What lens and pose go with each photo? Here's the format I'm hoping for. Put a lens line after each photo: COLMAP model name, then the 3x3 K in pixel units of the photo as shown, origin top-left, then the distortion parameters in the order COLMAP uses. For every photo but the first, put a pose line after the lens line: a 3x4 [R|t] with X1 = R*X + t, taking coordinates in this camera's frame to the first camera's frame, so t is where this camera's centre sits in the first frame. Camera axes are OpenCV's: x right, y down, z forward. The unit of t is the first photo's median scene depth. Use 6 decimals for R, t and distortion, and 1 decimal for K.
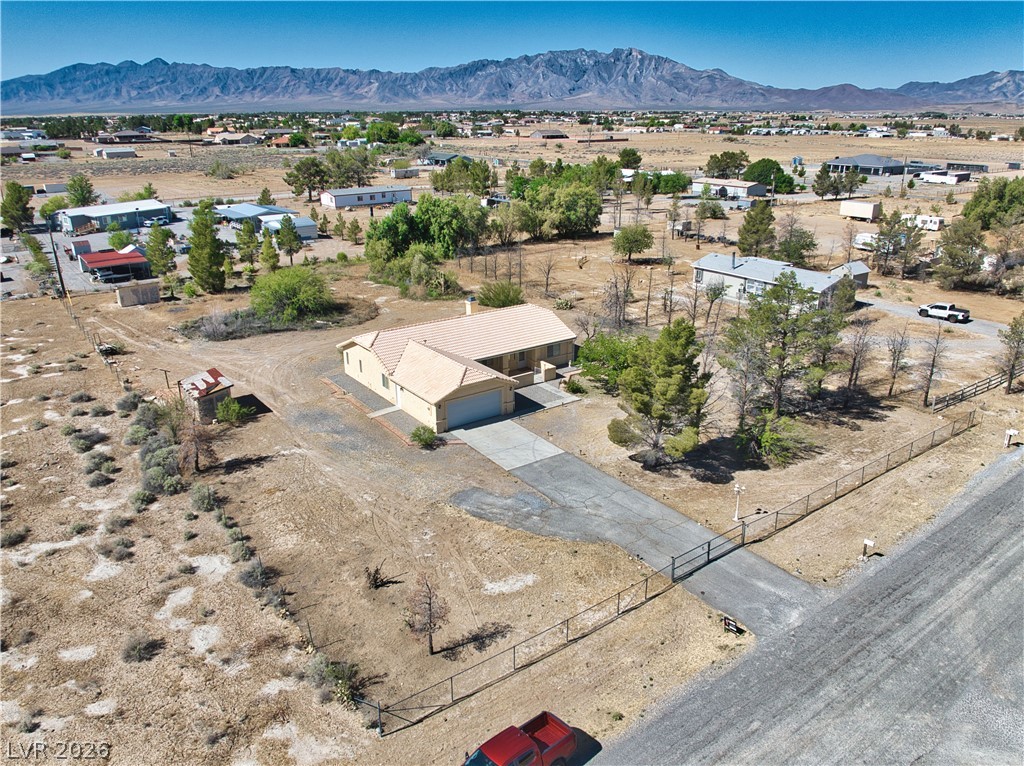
lens RADIAL K [[747.0, 0, 513.3], [0, 747.0, 409.1], [0, 0, 1]] dist [-0.029226, -0.012872]
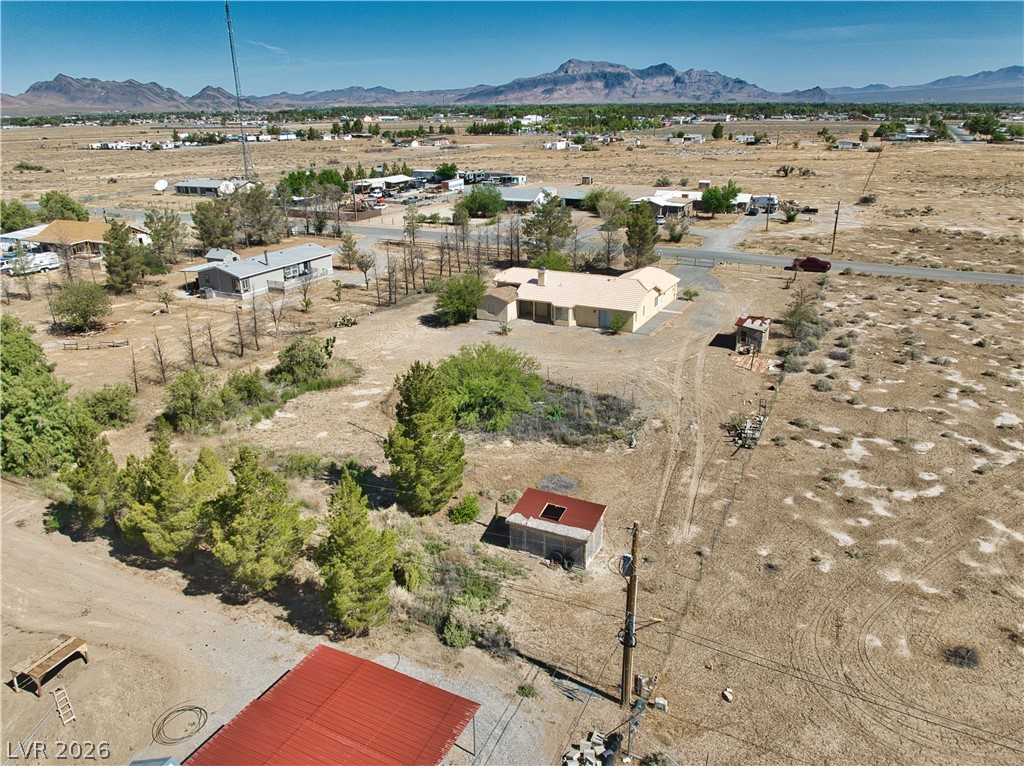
lens RADIAL K [[747.0, 0, 520.5], [0, 747.0, 383.6], [0, 0, 1]] dist [-0.029226, -0.012872]
pose [[-0.463647, -0.304906, 0.831904, -1.345453], [0.346431, 0.801791, 0.486946, -0.728633], [-0.815486, 0.513968, -0.266119, 1.732787]]
